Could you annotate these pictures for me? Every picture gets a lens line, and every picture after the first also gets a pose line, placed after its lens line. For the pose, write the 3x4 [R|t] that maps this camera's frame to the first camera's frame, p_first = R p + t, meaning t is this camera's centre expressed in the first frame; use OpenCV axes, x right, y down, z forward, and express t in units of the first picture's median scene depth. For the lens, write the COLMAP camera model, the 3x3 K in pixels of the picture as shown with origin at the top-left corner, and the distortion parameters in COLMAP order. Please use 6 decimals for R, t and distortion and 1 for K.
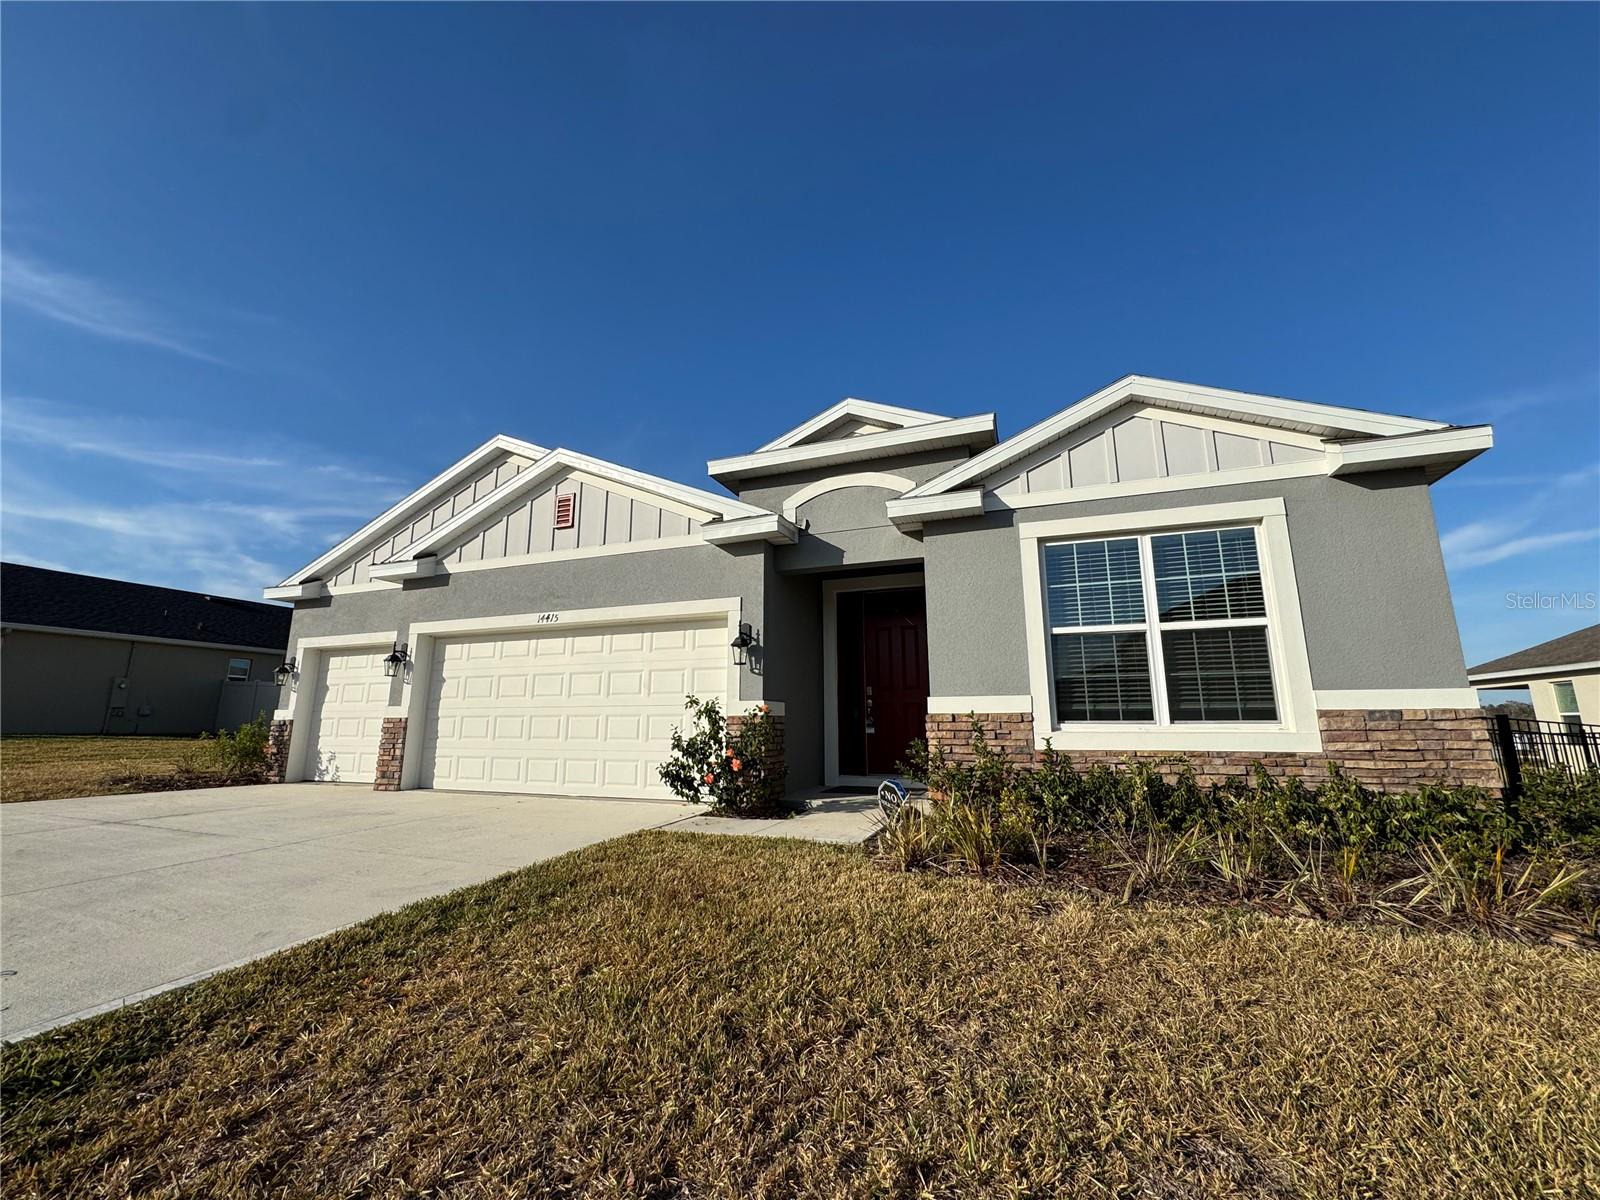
lens RADIAL K [[642.6, 0, 792.6], [0, 642.6, 593.7], [0, 0, 1]] dist [-0.000453, 0.000654]
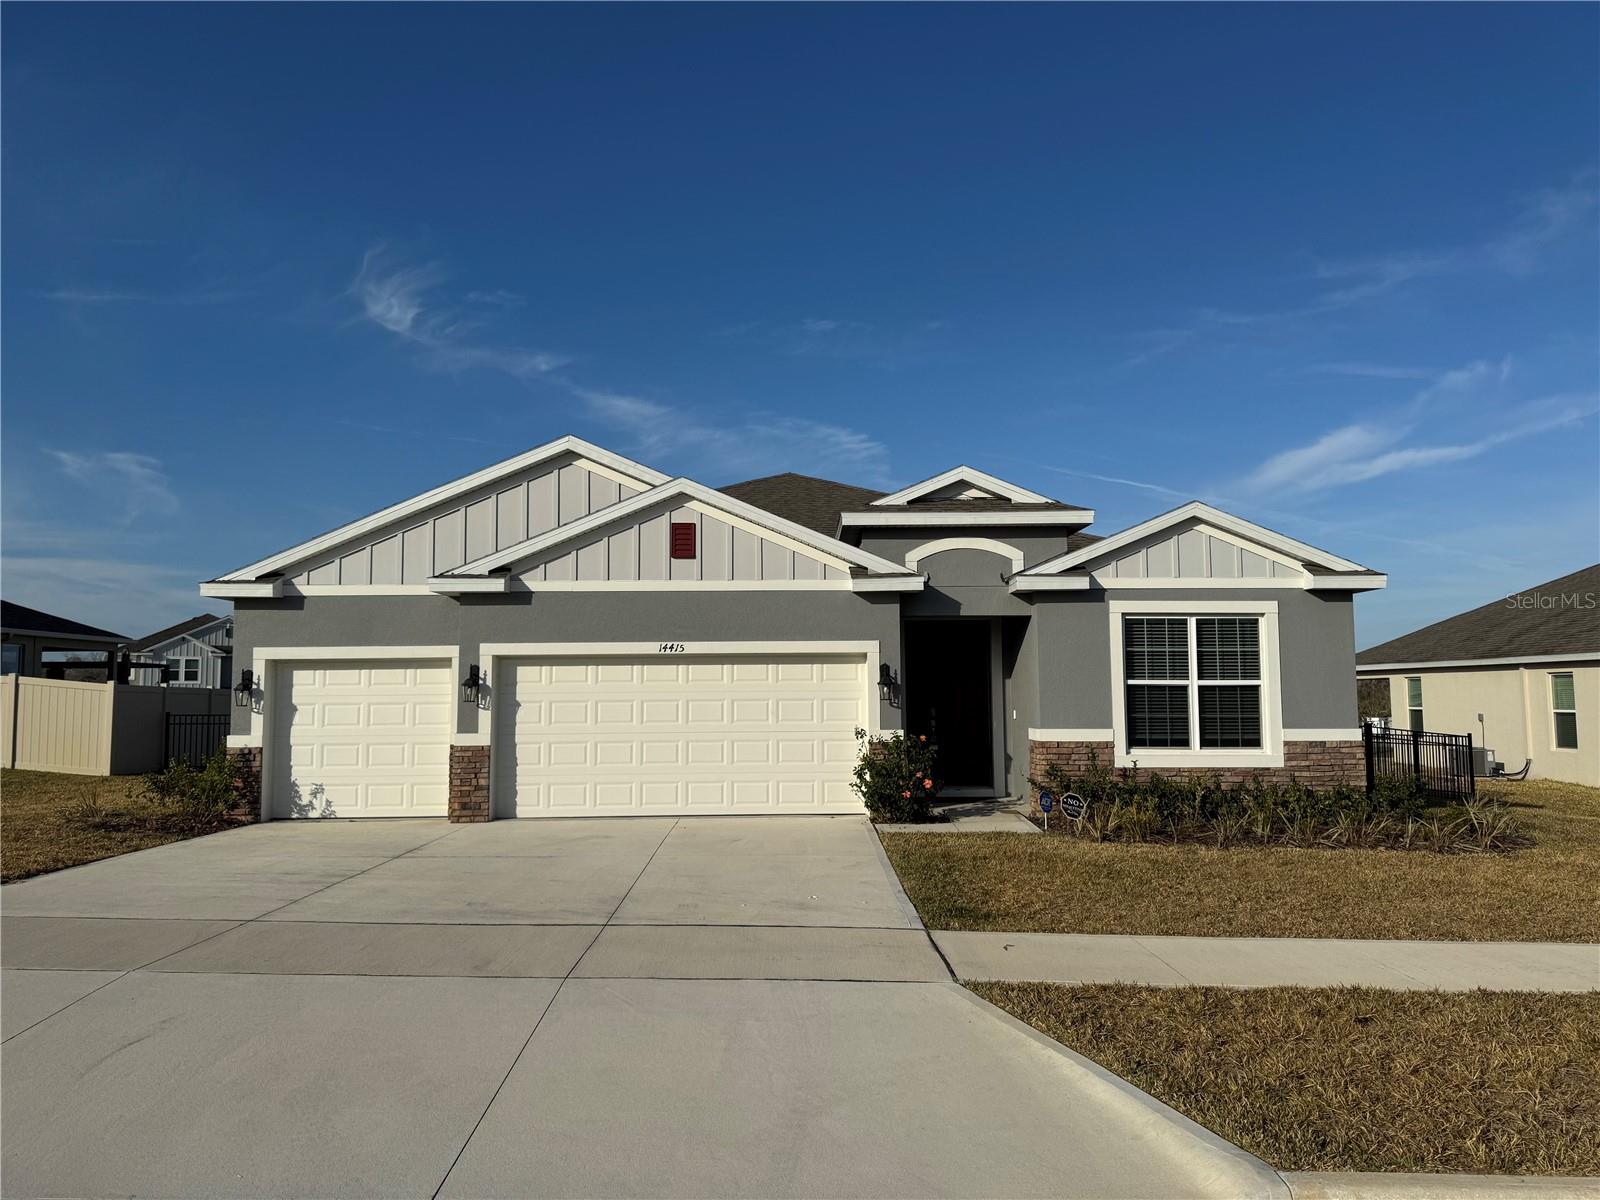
lens RADIAL K [[1138.3, 0, 800.0], [0, 1138.3, 600.0], [0, 0, 1]] dist [0.108211, -0.166396]
pose [[0.930239, 0.027078, 0.365954, -1.144009], [-0.069296, 0.992293, 0.102725, -0.317939], [-0.360352, -0.120918, 0.924946, -0.991382]]
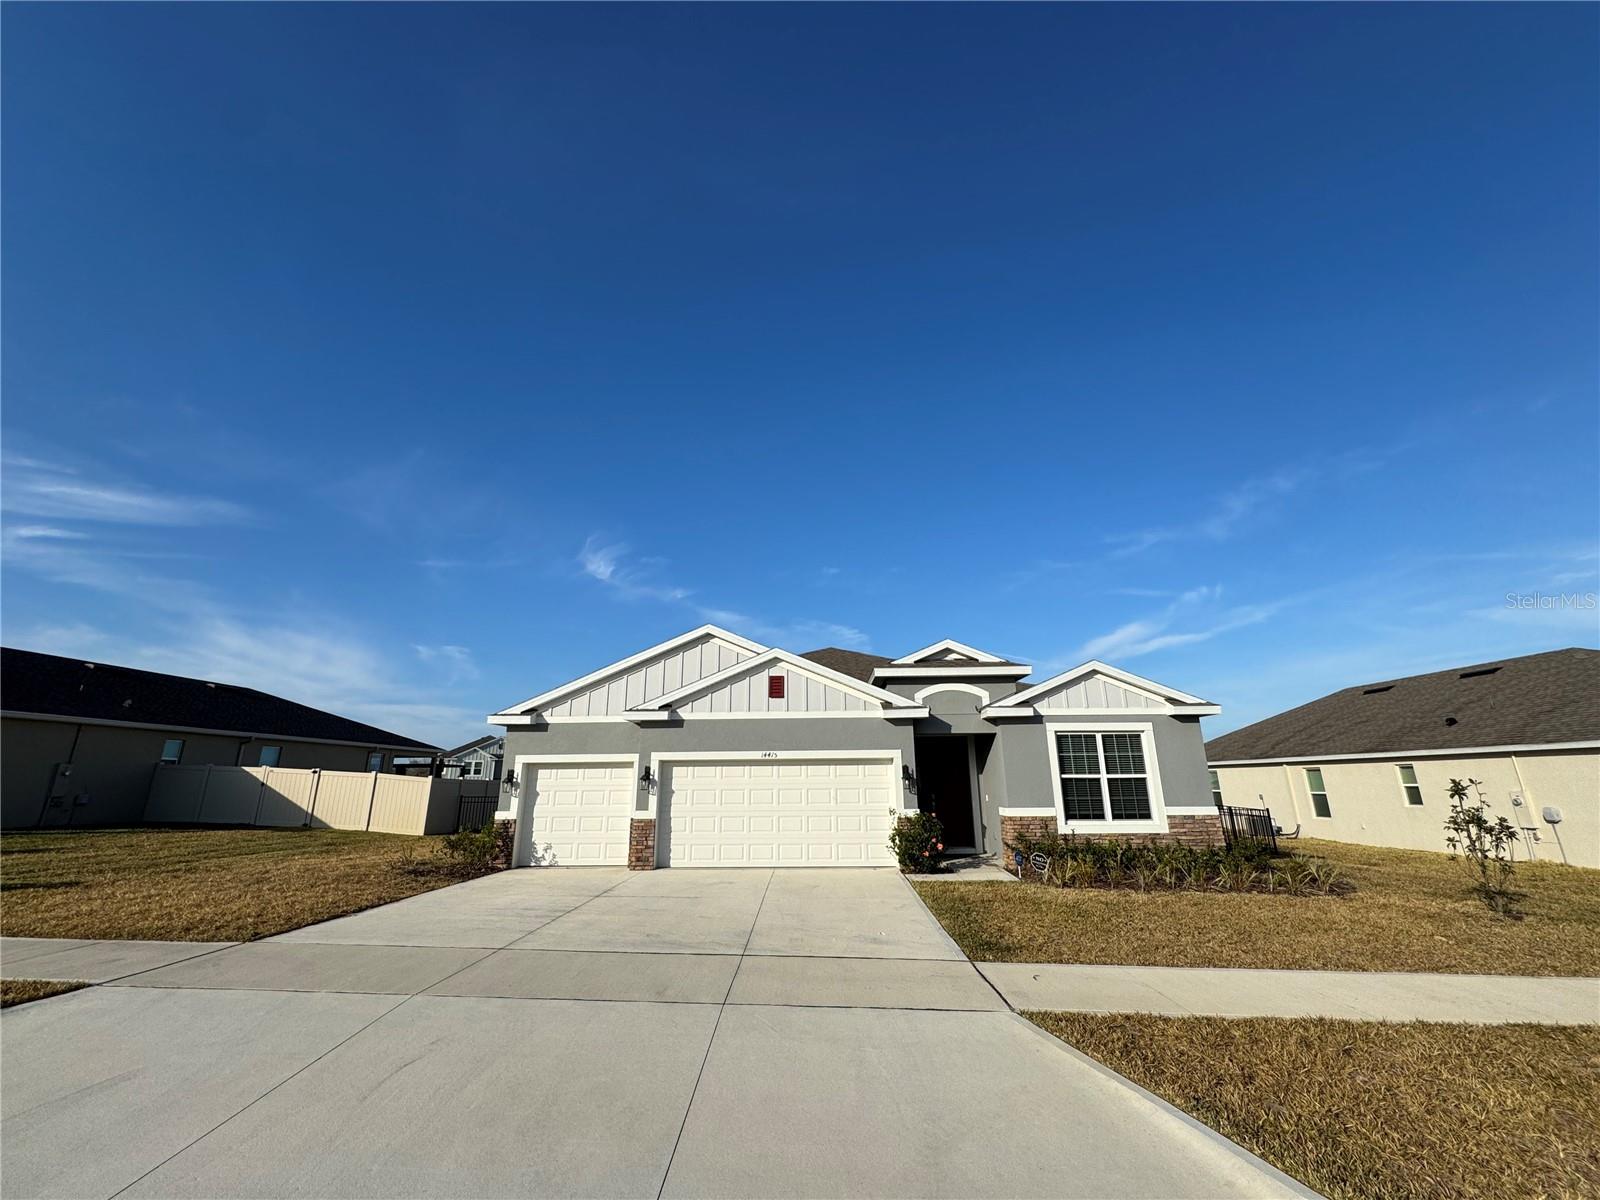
lens RADIAL K [[642.6, 0, 792.6], [0, 642.6, 593.7], [0, 0, 1]] dist [-0.000453, 0.000654]
pose [[0.944634, 0.087206, 0.316324, -1.168657], [-0.059309, 0.993536, -0.096791, -0.284670], [-0.322720, 0.072672, 0.943701, -0.775314]]
